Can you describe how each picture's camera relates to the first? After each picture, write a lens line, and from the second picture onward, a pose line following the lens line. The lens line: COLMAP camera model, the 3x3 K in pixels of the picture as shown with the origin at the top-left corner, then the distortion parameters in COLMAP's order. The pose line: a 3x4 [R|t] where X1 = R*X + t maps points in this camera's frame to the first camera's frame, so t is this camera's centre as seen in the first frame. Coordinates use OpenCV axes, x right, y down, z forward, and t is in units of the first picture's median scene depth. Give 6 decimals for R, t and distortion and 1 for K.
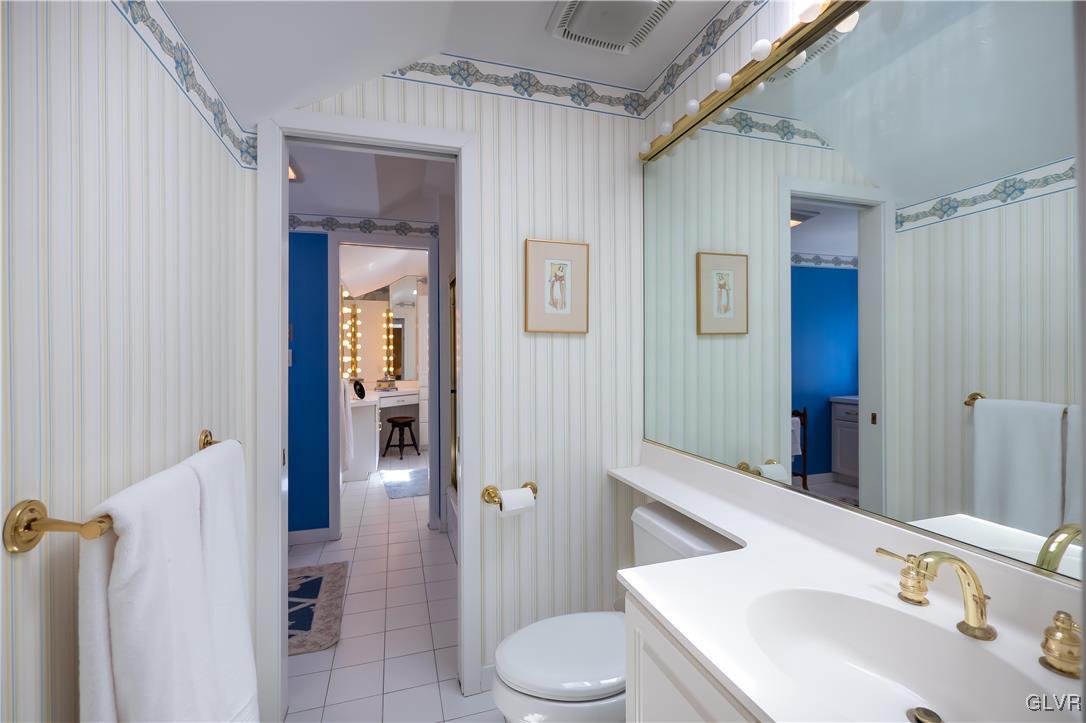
lens RADIAL K [[474.9, 0, 540.4], [0, 474.9, 361.2], [0, 0, 1]] dist [-0.003684, -0.001369]
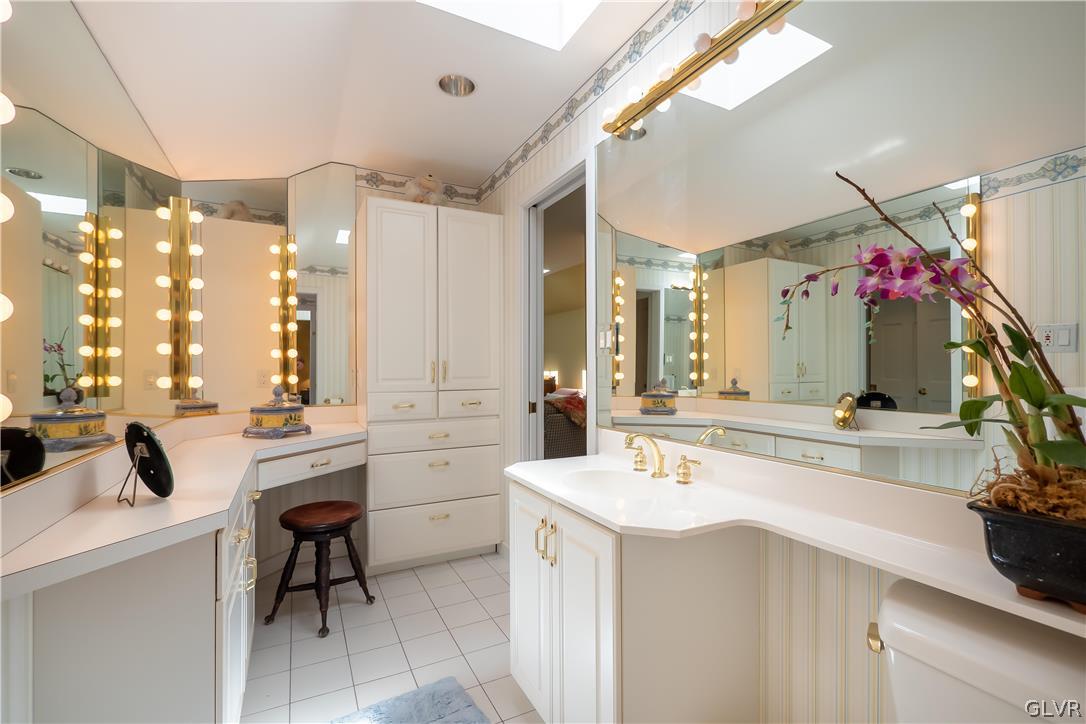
lens RADIAL K [[474.9, 0, 548.8], [0, 474.9, 363.9], [0, 0, 1]] dist [-0.003684, -0.001369]
pose [[0.981838, -0.001913, 0.189710, -0.175990], [0.003806, 0.999947, -0.009617, 0.008733], [-0.189682, 0.010164, 0.981793, 0.561314]]
